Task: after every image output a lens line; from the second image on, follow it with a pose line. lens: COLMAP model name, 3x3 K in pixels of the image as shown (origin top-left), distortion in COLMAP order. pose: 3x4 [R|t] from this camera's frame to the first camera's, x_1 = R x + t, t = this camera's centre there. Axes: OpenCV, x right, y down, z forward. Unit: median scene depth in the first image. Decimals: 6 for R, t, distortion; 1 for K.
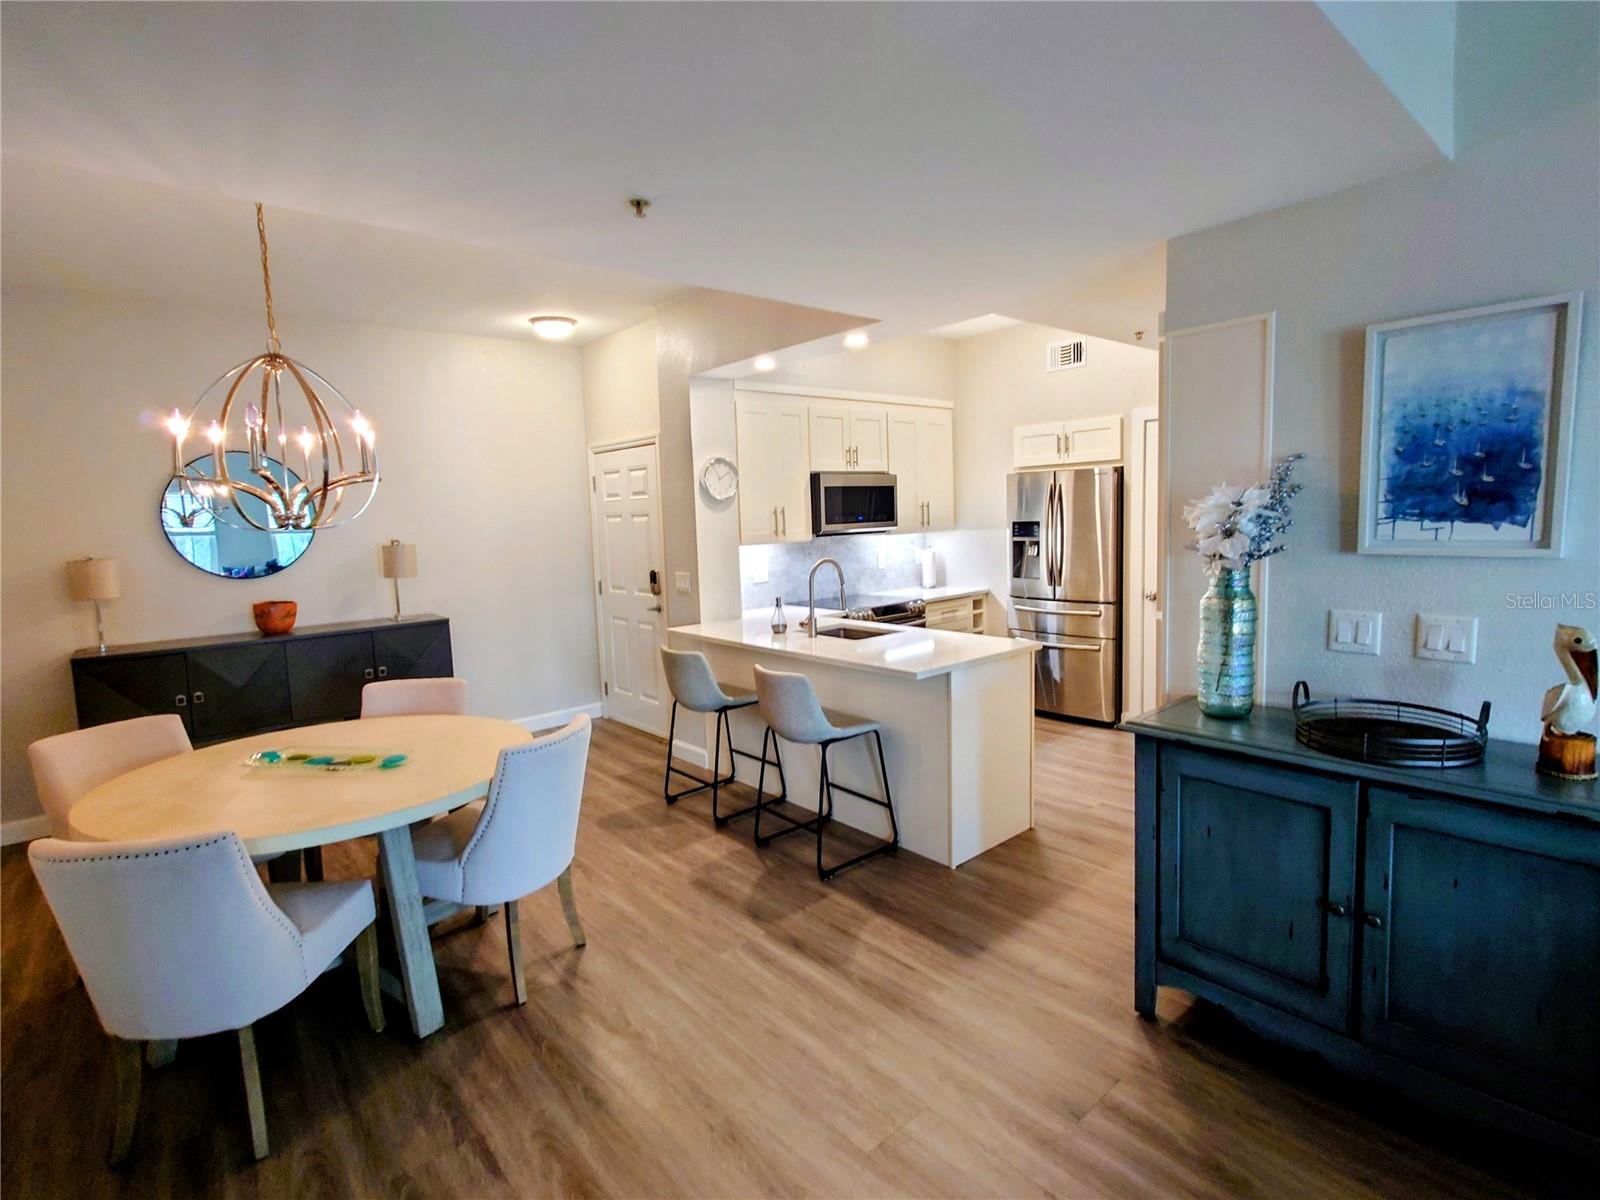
lens RADIAL K [[779.9, 0, 800.0], [0, 779.9, 600.0], [0, 0, 1]] dist [0.002584, 0.000351]
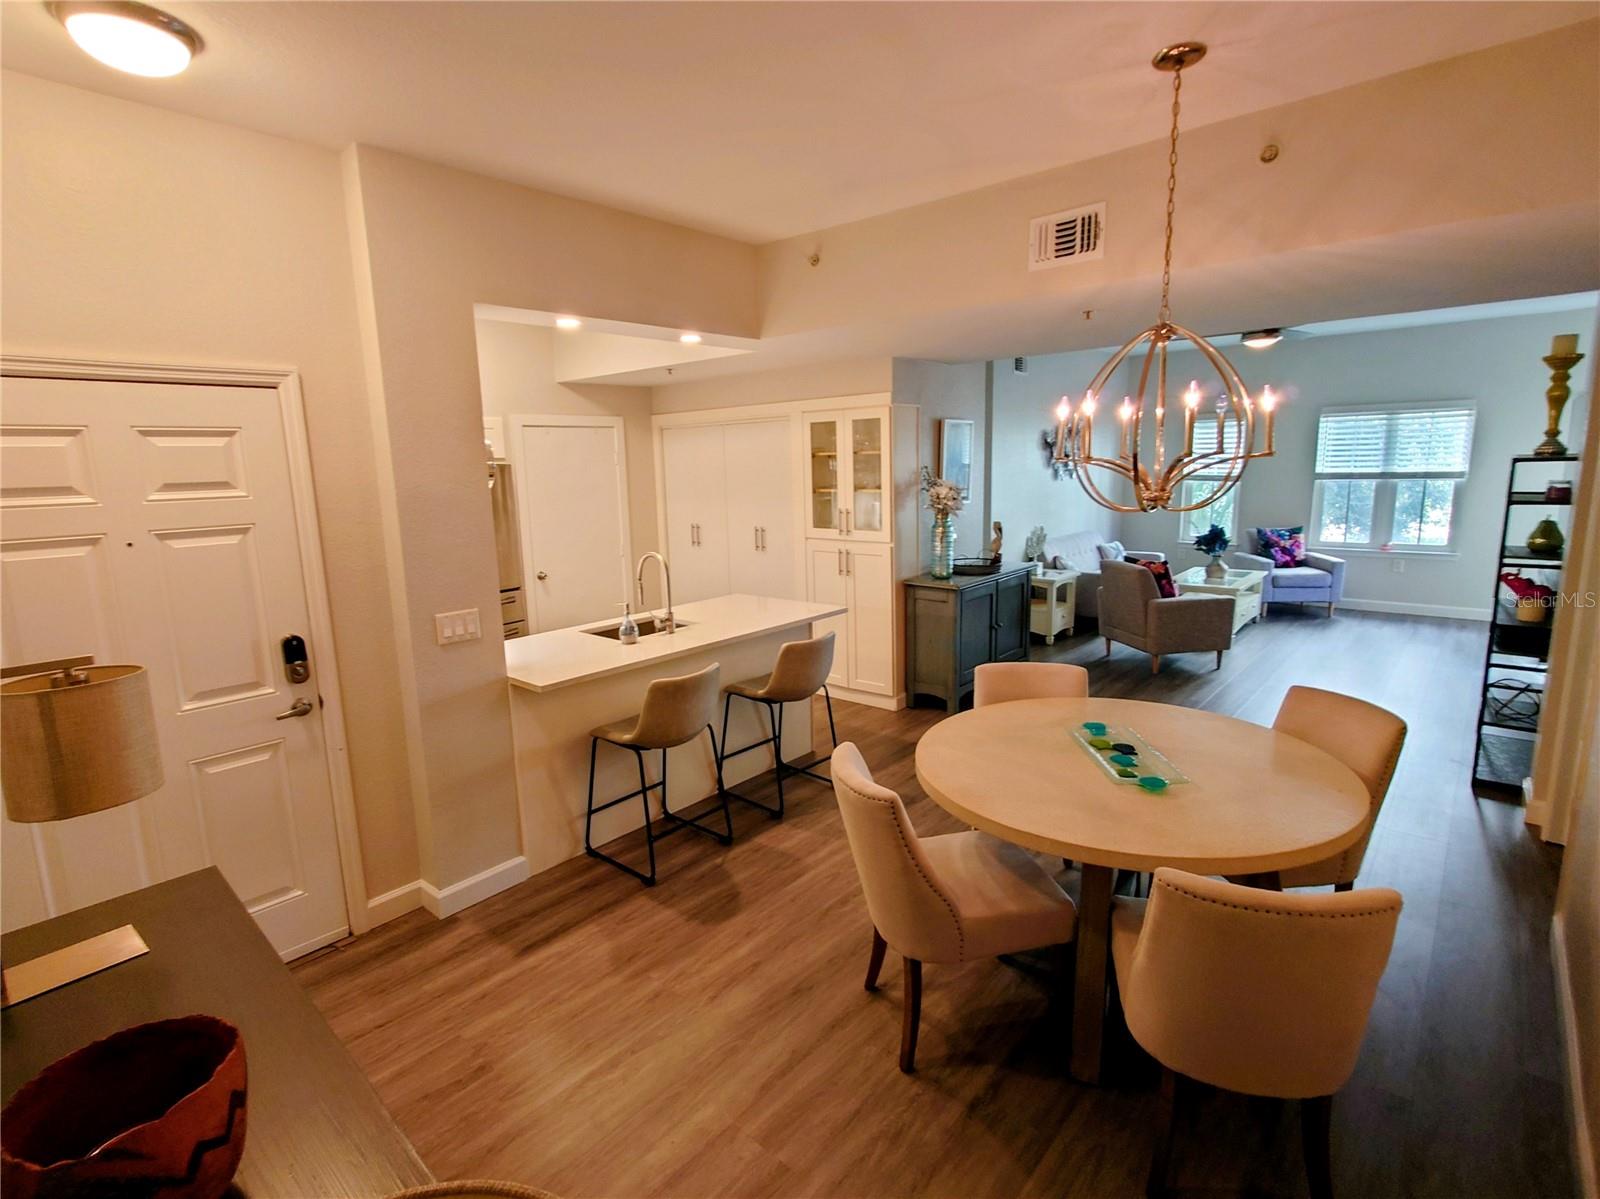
lens RADIAL K [[779.9, 0, 800.0], [0, 779.9, 599.5], [0, 0, 1]] dist [0.002584, 0.000351]
pose [[-0.130438, -0.137995, 0.981806, -0.850330], [0.147484, 0.976548, 0.156850, -0.108342], [-0.980426, 0.165260, -0.107027, 0.841179]]
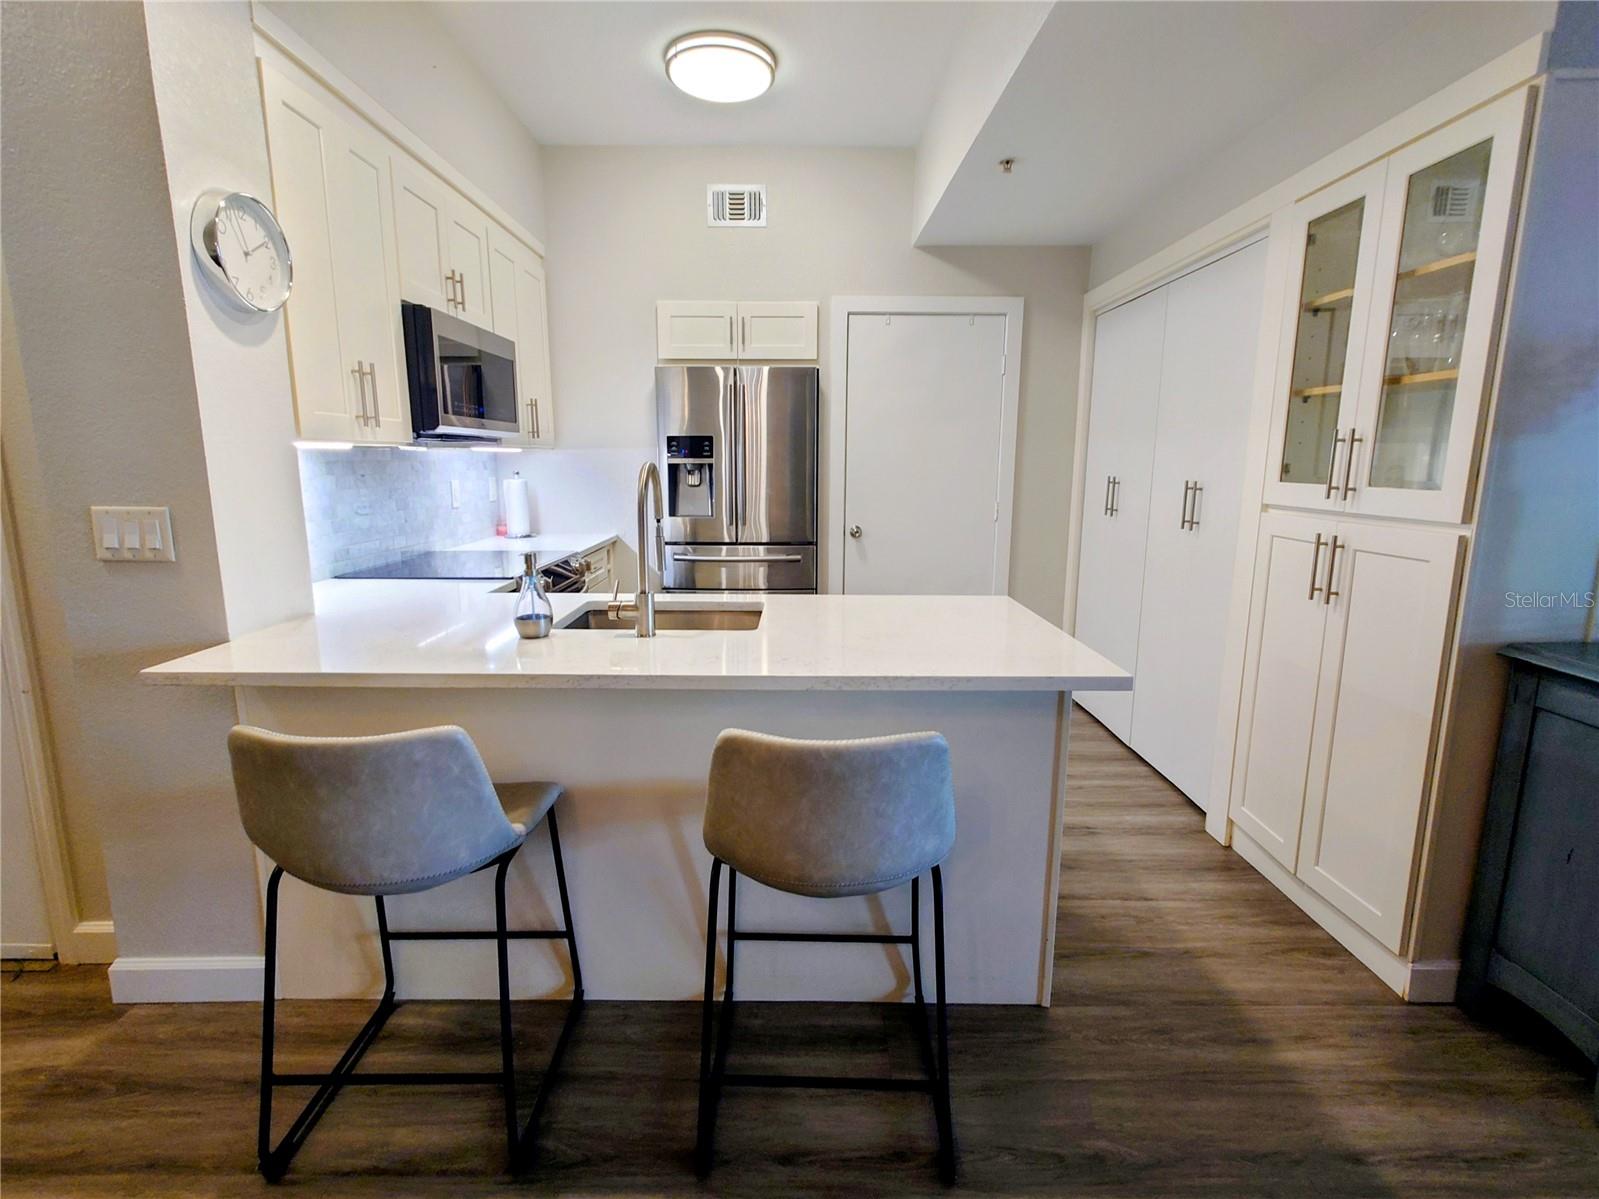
lens RADIAL K [[767.5, 0, 802.7], [0, 767.5, 596.4], [0, 0, 1]] dist [0.002032, 0.000739]
pose [[0.651852, -0.096577, 0.752171, -0.230515], [0.058508, 0.995306, 0.077091, -0.003598], [-0.756086, -0.006244, 0.654443, 0.572167]]
